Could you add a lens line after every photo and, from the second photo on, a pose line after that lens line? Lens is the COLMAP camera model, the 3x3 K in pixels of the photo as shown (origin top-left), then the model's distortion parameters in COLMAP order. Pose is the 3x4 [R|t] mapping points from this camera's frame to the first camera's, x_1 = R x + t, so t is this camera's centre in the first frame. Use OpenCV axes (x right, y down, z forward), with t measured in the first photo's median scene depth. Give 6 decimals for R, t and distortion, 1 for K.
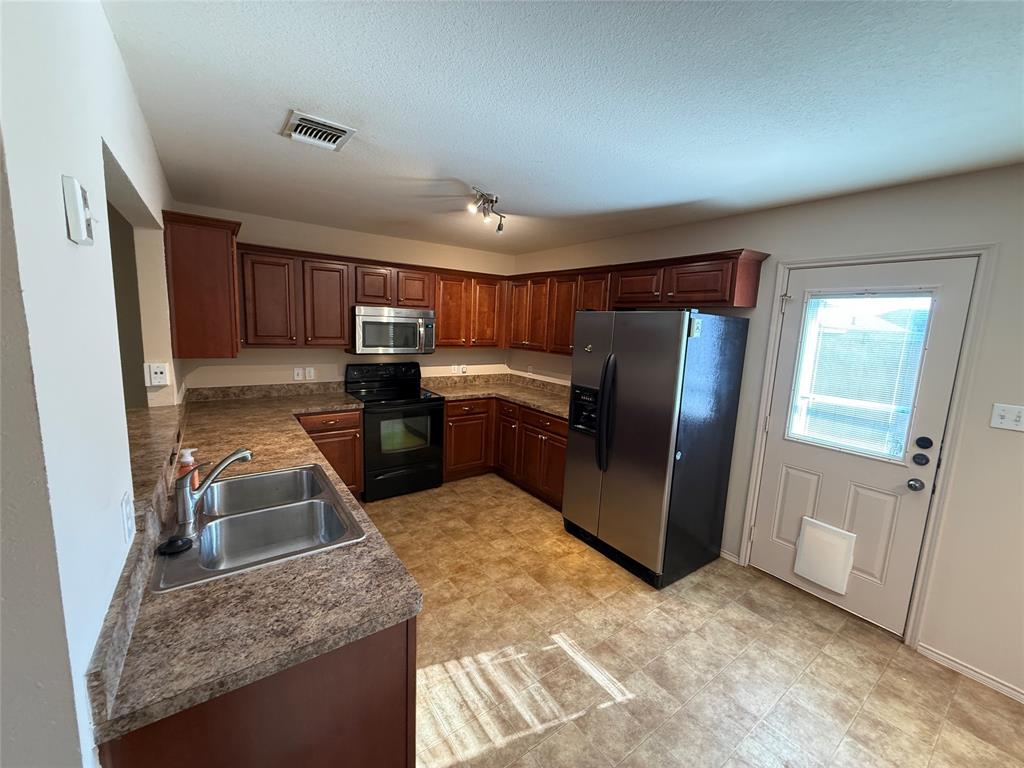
lens RADIAL K [[408.2, 0, 511.3], [0, 408.2, 383.4], [0, 0, 1]] dist [-0.000007, 0.000086]
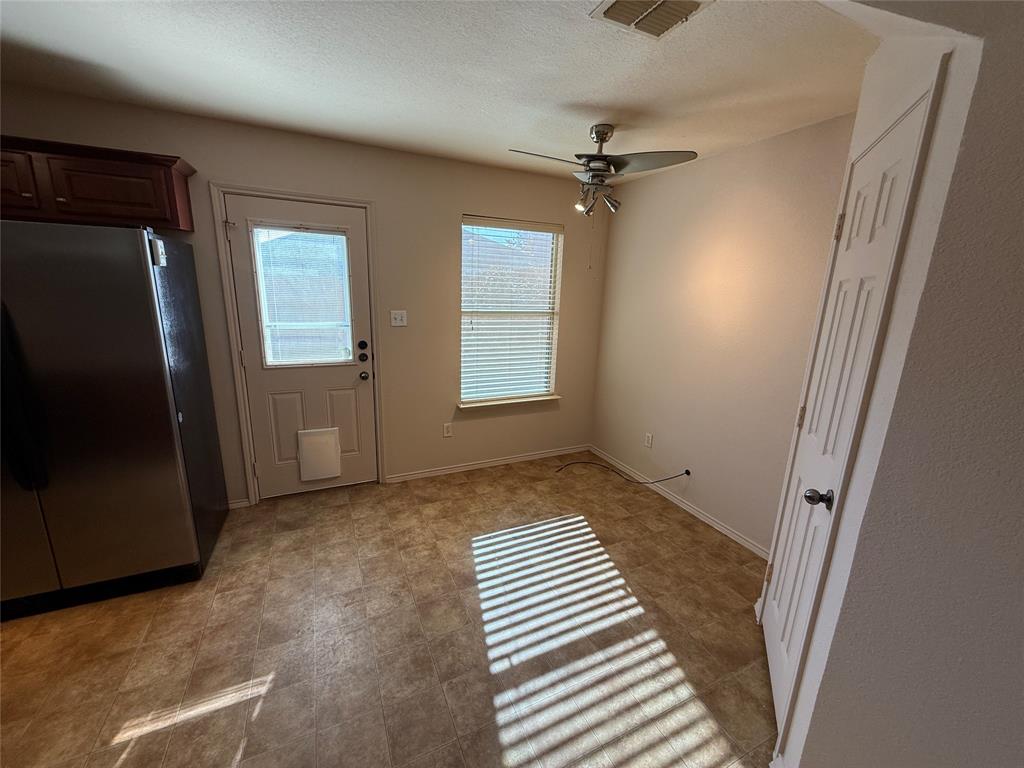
lens RADIAL K [[408.2, 0, 513.0], [0, 408.2, 383.0], [0, 0, 1]] dist [-0.000007, 0.000086]
pose [[0.179435, -0.261489, 0.948381, -0.224162], [0.114963, 0.962996, 0.243767, -0.009448], [-0.977029, 0.065289, 0.202857, 0.195498]]
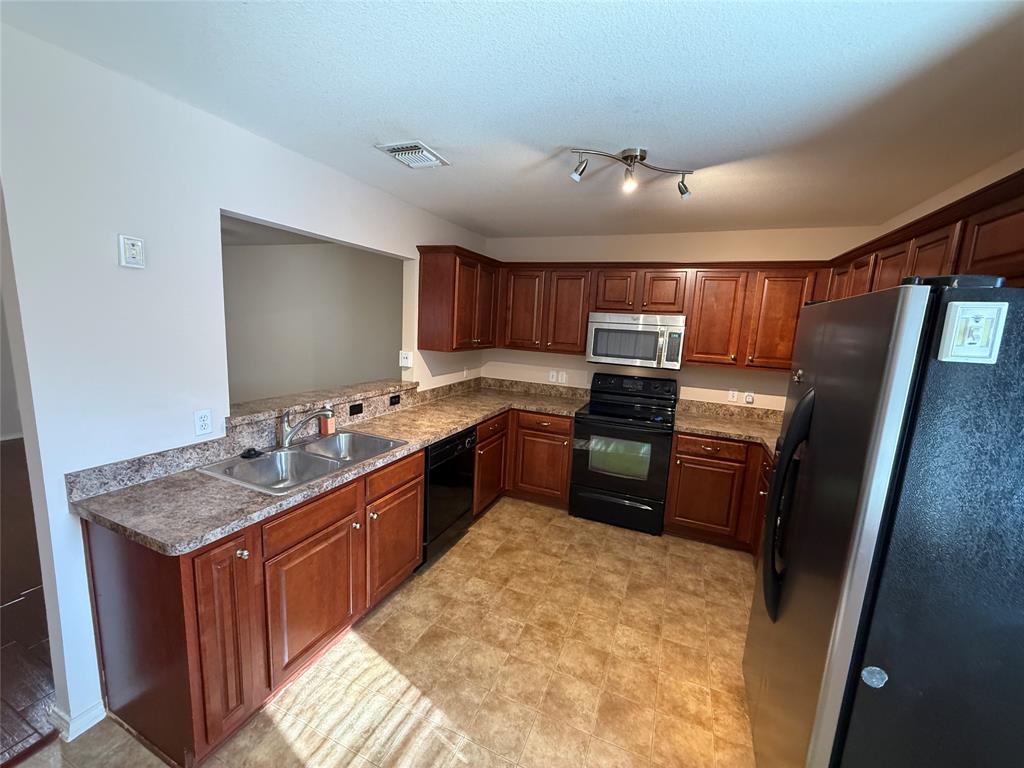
lens RADIAL K [[408.2, 0, 511.7], [0, 408.2, 383.1], [0, 0, 1]] dist [-0.000007, 0.000086]
pose [[0.518780, 0.116530, -0.846929, 0.534245], [-0.153752, 0.987231, 0.041654, -0.051960], [0.840968, 0.108608, 0.530072, 0.510709]]
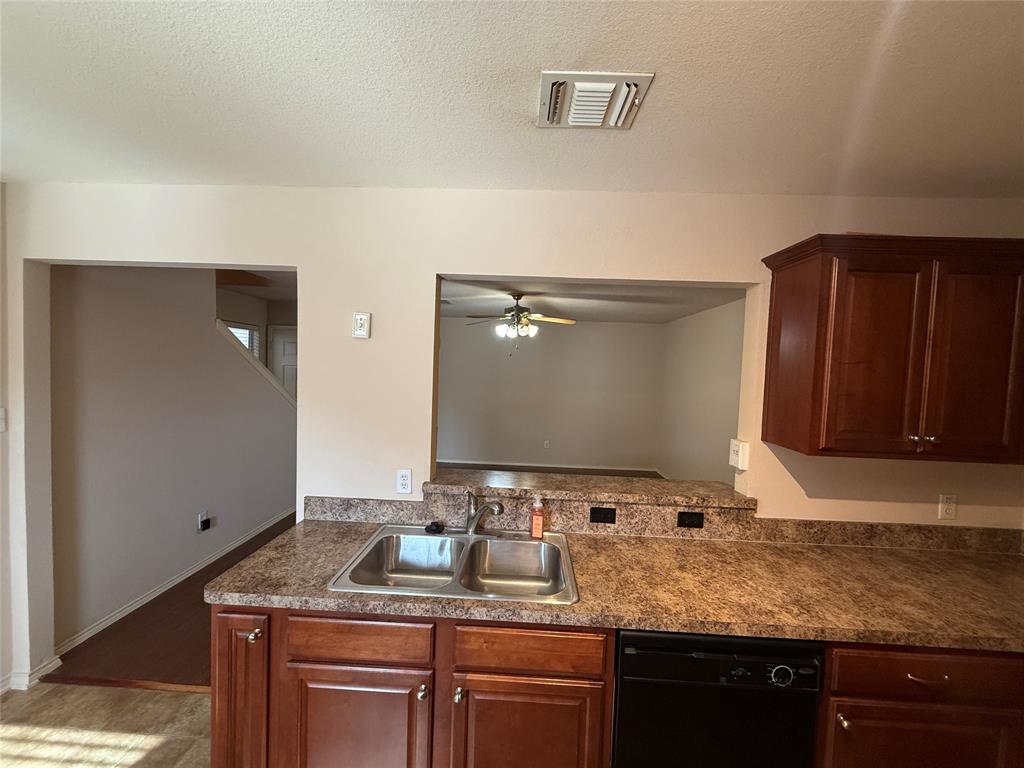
lens RADIAL K [[408.2, 0, 511.4], [0, 408.2, 383.4], [0, 0, 1]] dist [-0.000007, 0.000086]
pose [[-0.613339, -0.031490, -0.789192, 0.087145], [-0.174061, 0.980027, 0.096171, -0.152916], [0.770401, 0.196353, -0.606570, 1.034973]]
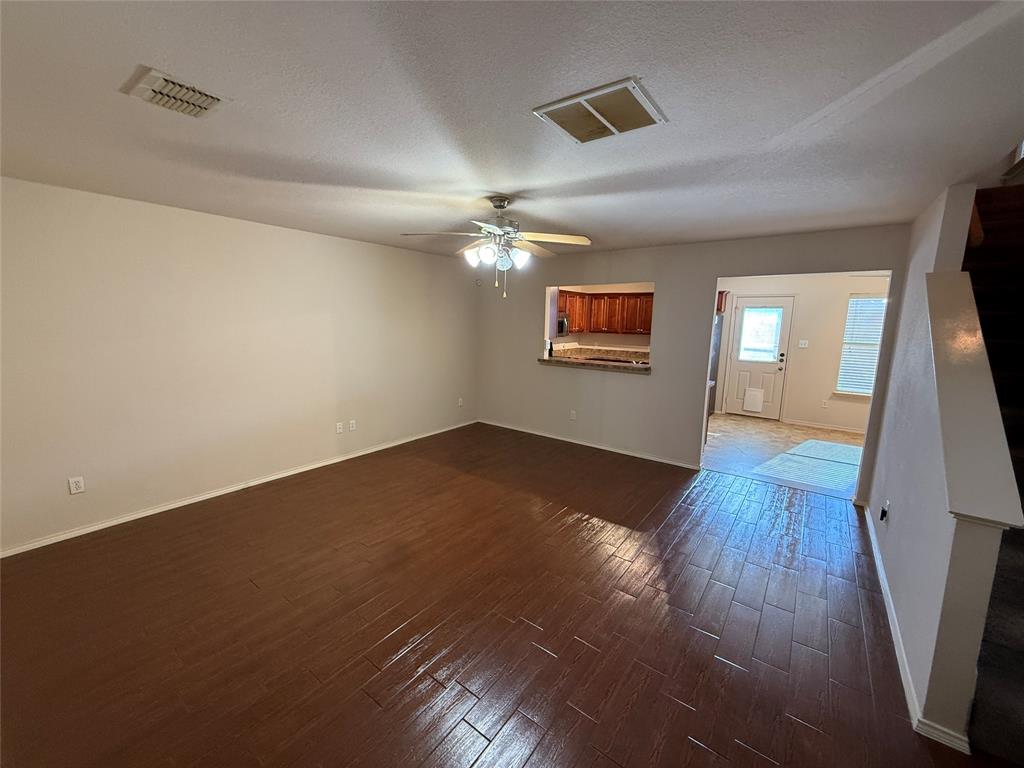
lens RADIAL K [[408.2, 0, 510.7], [0, 408.2, 381.2], [0, 0, 1]] dist [-0.000007, 0.000086]
pose [[0.953802, -0.071148, 0.291891, -1.690054], [0.065684, 0.997434, 0.028490, 0.106062], [-0.293169, -0.008002, 0.956027, -1.230551]]
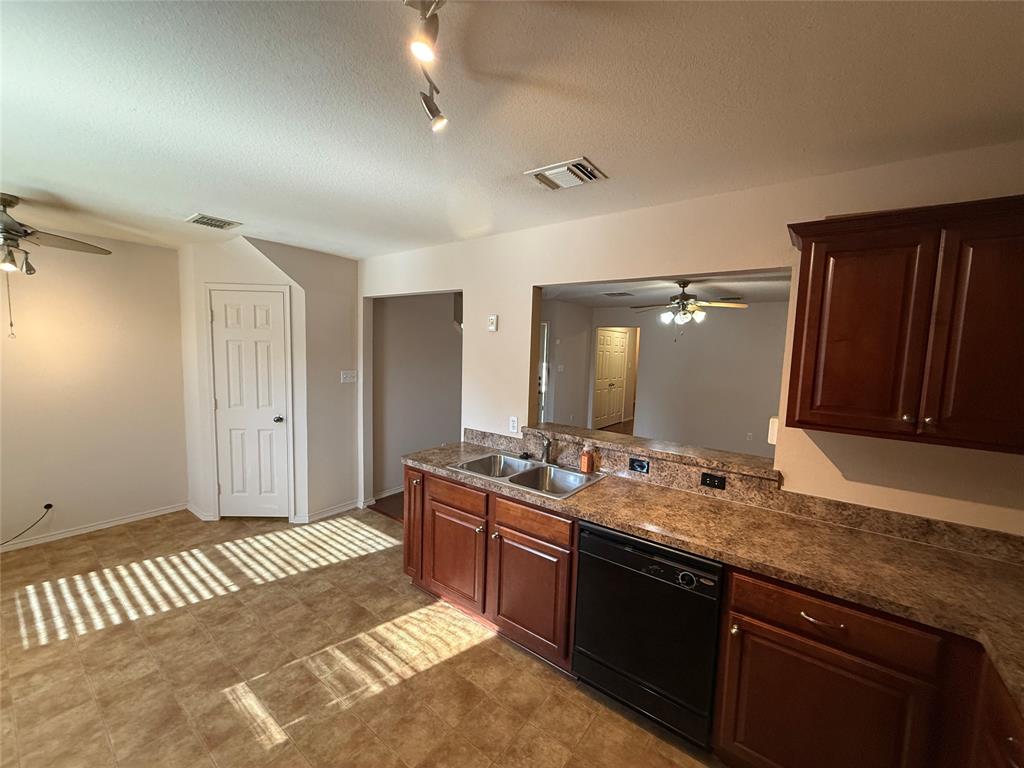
lens RADIAL K [[408.2, 0, 511.6], [0, 408.2, 383.8], [0, 0, 1]] dist [-0.000007, 0.000086]
pose [[-0.952795, -0.045690, -0.300157, -0.041442], [-0.113853, 0.970238, 0.213717, -0.227678], [0.281459, 0.237802, -0.929640, 1.518200]]
